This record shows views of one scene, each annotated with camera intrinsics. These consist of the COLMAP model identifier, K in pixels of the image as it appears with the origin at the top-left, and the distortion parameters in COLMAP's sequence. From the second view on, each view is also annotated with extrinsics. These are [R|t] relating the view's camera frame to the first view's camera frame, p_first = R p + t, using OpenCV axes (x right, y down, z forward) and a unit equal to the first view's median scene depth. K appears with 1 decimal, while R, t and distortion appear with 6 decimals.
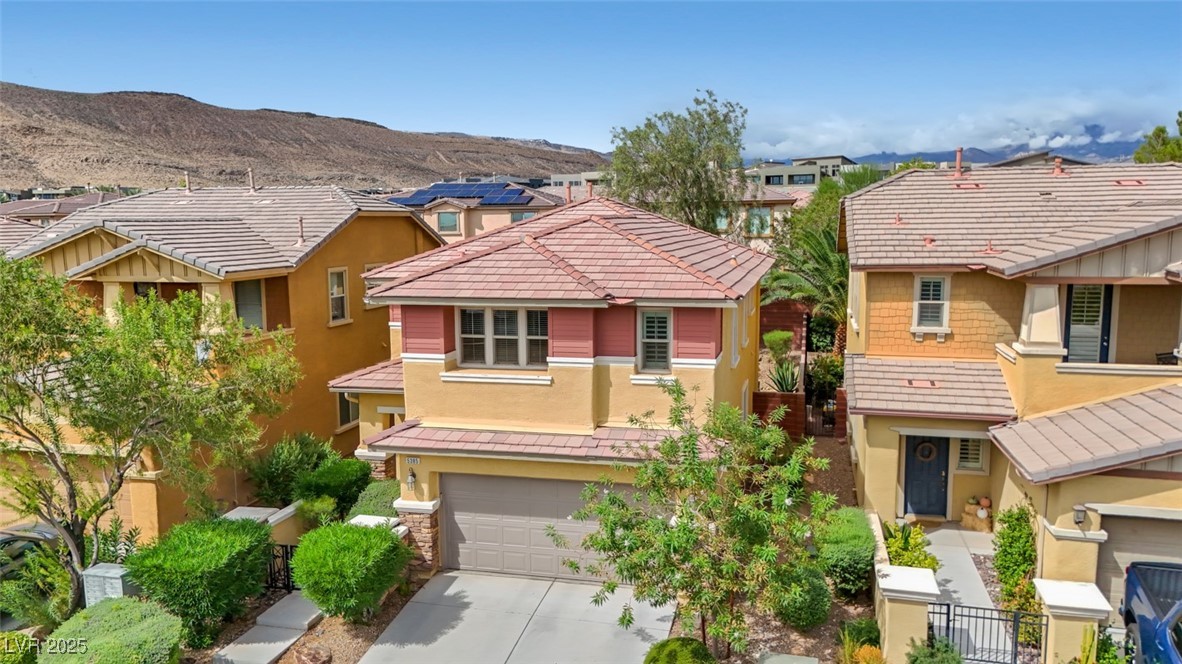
lens RADIAL K [[875.2, 0, 595.7], [0, 875.2, 337.0], [0, 0, 1]] dist [0.058062, -0.058739]
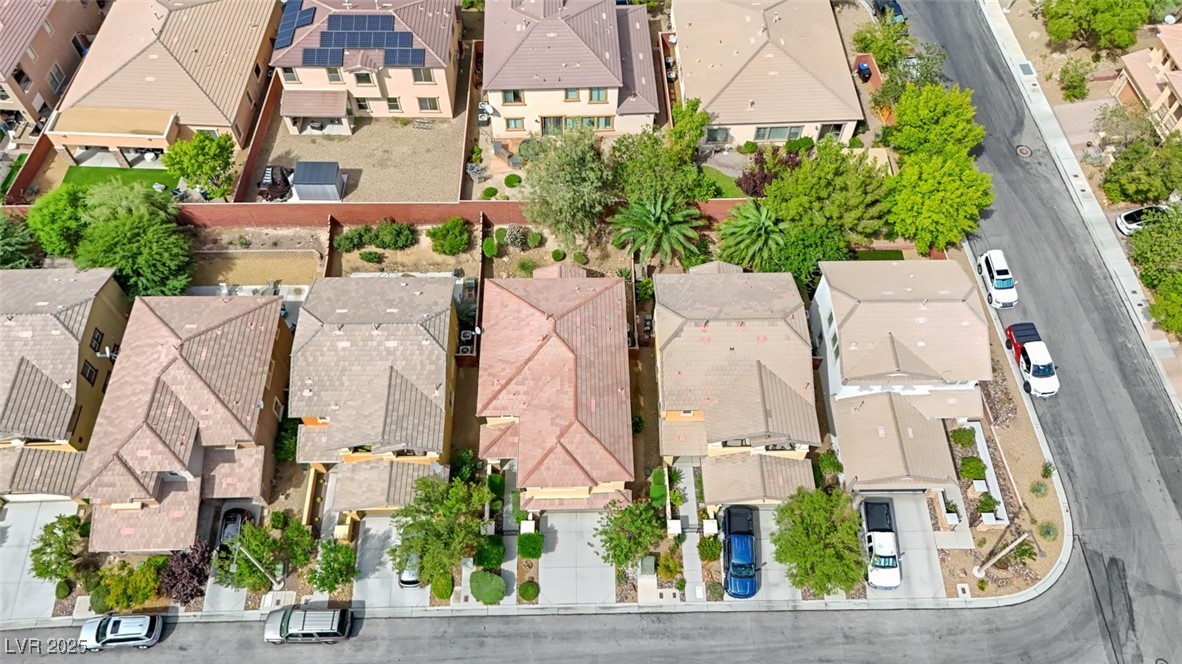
lens RADIAL K [[875.2, 0, 596.0], [0, 875.2, 336.9], [0, 0, 1]] dist [0.058062, -0.058739]
pose [[0.965910, -0.207235, 0.155148, -0.355800], [0.010848, 0.631189, 0.775553, -2.780403], [-0.258649, -0.747432, 0.611920, -0.590899]]
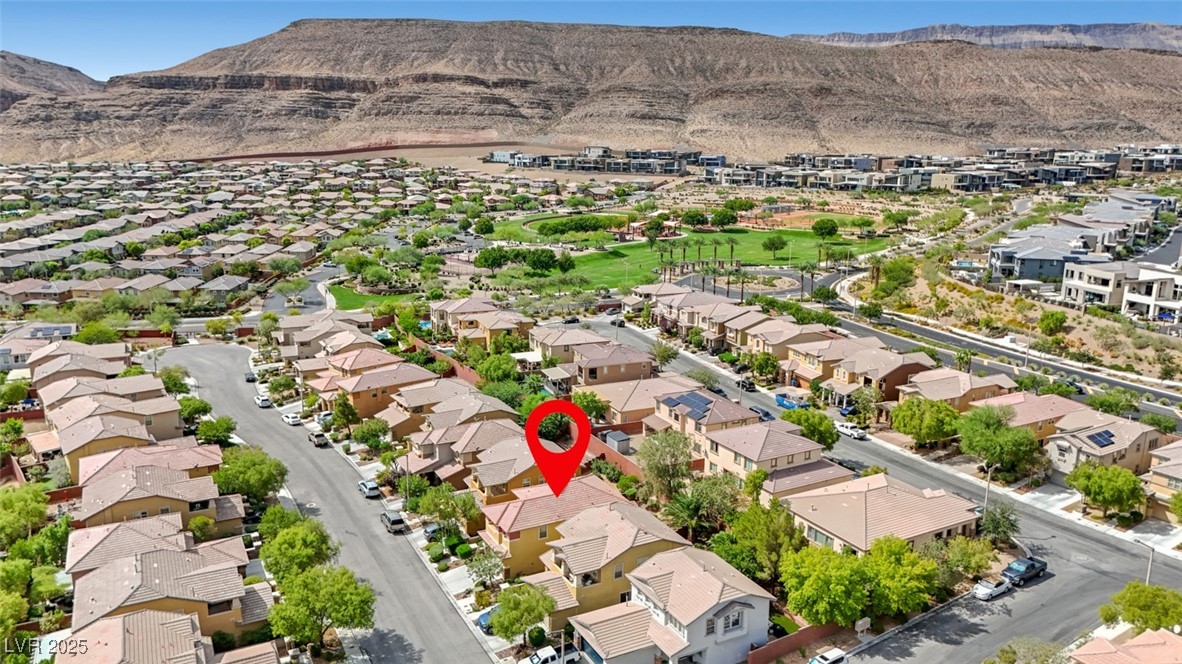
lens RADIAL K [[875.2, 0, 587.6], [0, 875.2, 337.8], [0, 0, 1]] dist [0.058062, -0.058739]
pose [[0.656756, 0.190442, -0.729660, 4.098171], [-0.112479, 0.981501, 0.154931, -2.060690], [0.745668, -0.019681, 0.666027, -2.235410]]
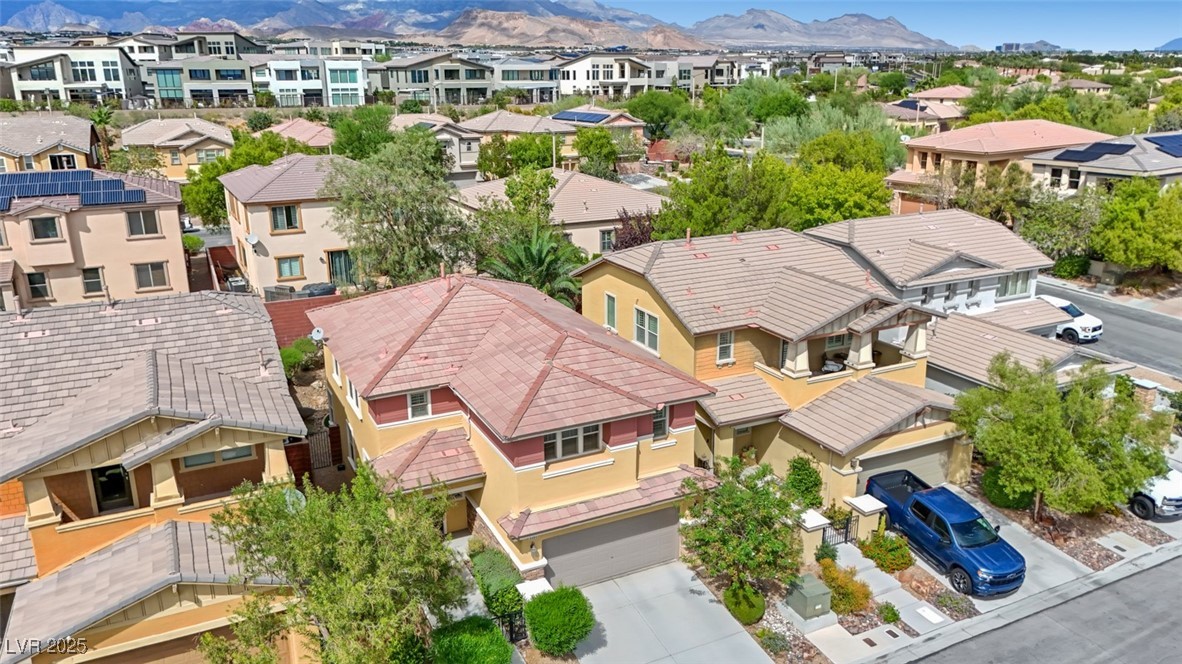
lens RADIAL K [[875.2, 0, 597.3], [0, 875.2, 331.5], [0, 0, 1]] dist [0.058062, -0.058739]
pose [[0.765341, -0.180711, 0.617735, -0.955986], [0.083222, 0.979503, 0.183435, -0.446591], [-0.638222, -0.088982, 0.764693, -0.149830]]
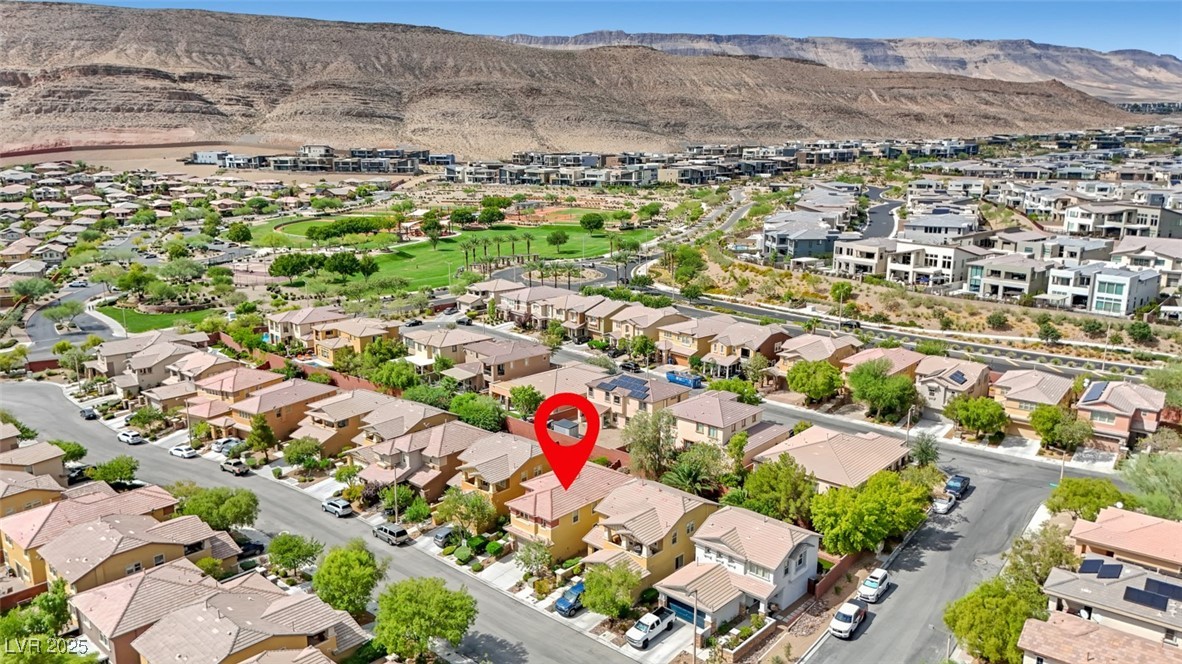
lens RADIAL K [[875.2, 0, 588.9], [0, 875.2, 338.2], [0, 0, 1]] dist [0.058062, -0.058739]
pose [[0.874904, 0.125170, -0.467841, 2.762864], [-0.074714, 0.989343, 0.124974, -1.861691], [0.478498, -0.074386, 0.874932, -3.677356]]
